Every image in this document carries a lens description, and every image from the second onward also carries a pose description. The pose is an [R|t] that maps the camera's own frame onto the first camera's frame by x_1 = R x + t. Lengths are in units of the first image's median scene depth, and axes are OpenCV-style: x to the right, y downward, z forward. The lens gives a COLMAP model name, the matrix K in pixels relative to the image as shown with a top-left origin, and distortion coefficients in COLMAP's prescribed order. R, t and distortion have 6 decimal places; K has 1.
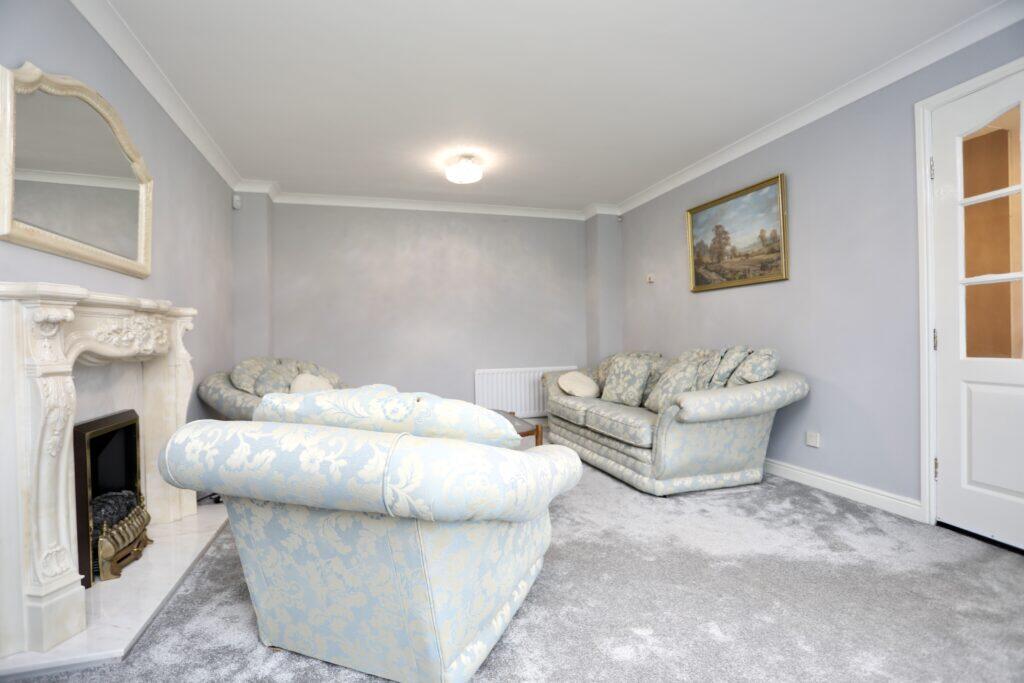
lens RADIAL K [[497.0, 0, 507.4], [0, 497.0, 341.5], [0, 0, 1]] dist [-0.070252, 0.029394]
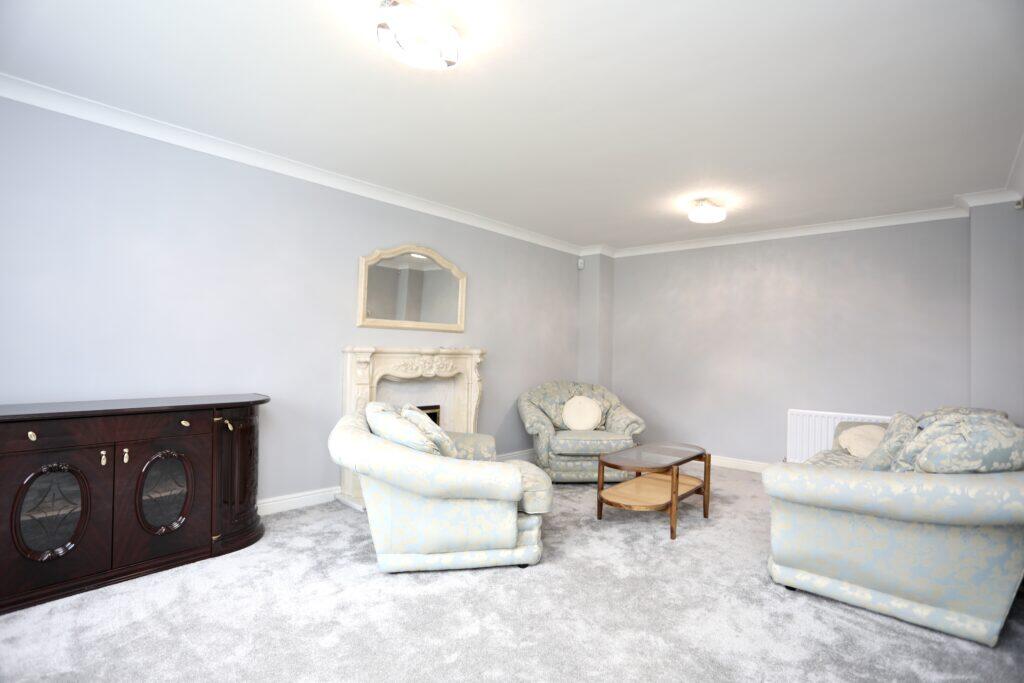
lens RADIAL K [[497.0, 0, 507.4], [0, 497.0, 341.5], [0, 0, 1]] dist [-0.070252, 0.029394]
pose [[0.518587, 0.004748, -0.855012, 0.591899], [-0.033358, 0.999336, -0.014683, -0.051105], [0.854374, 0.036136, 0.518401, 0.134093]]
